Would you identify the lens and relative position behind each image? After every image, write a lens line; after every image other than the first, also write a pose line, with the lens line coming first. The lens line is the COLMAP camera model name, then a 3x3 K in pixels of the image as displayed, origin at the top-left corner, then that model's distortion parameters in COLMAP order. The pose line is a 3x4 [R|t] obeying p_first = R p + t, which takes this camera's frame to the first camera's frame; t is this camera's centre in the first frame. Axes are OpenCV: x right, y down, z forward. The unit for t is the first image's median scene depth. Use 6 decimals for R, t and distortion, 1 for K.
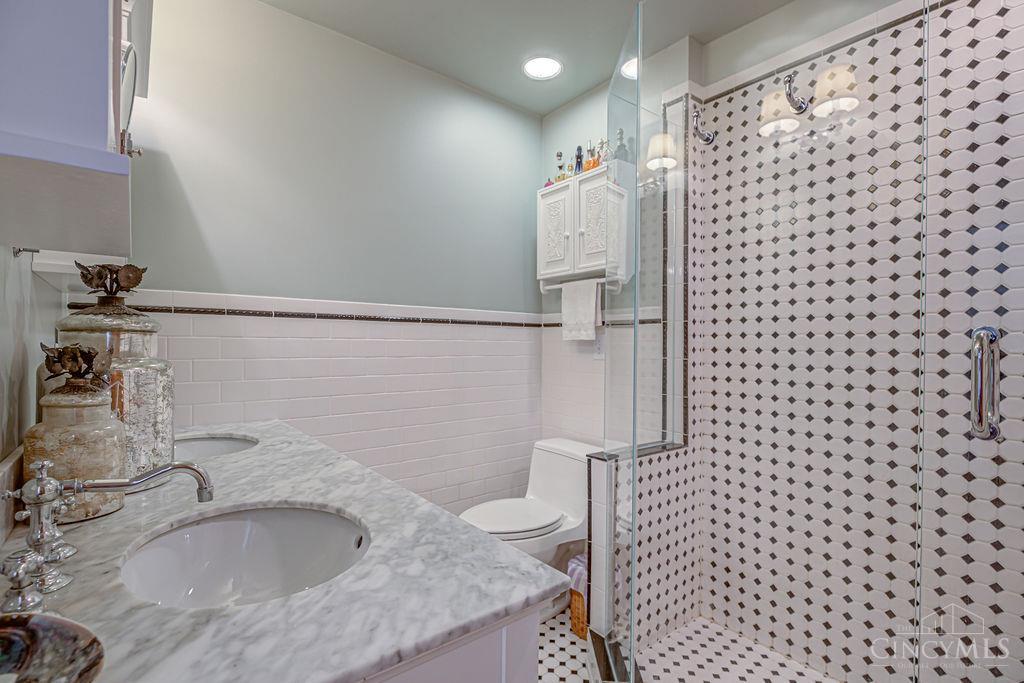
lens RADIAL K [[470.5, 0, 511.1], [0, 470.5, 345.3], [0, 0, 1]] dist [-0.003583, 0.000355]
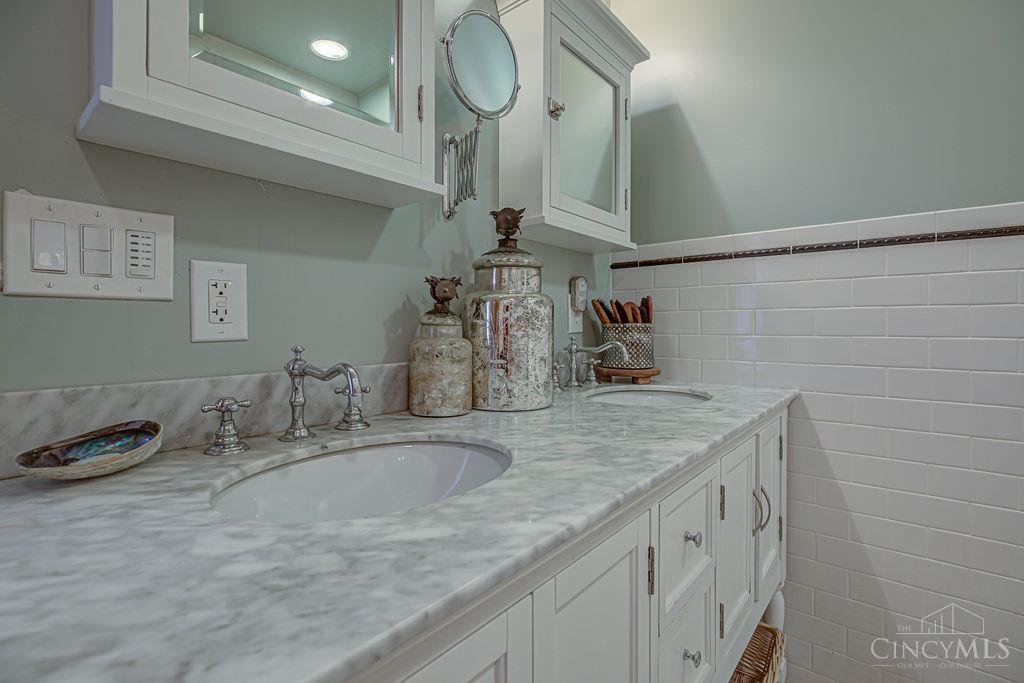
lens RADIAL K [[470.5, 0, 517.0], [0, 470.5, 322.2], [0, 0, 1]] dist [-0.003583, 0.000355]
pose [[0.203060, -0.011902, -0.979094, 0.447876], [0.000534, 0.999927, -0.012045, 0.179127], [0.979166, 0.001923, 0.203052, 1.235819]]
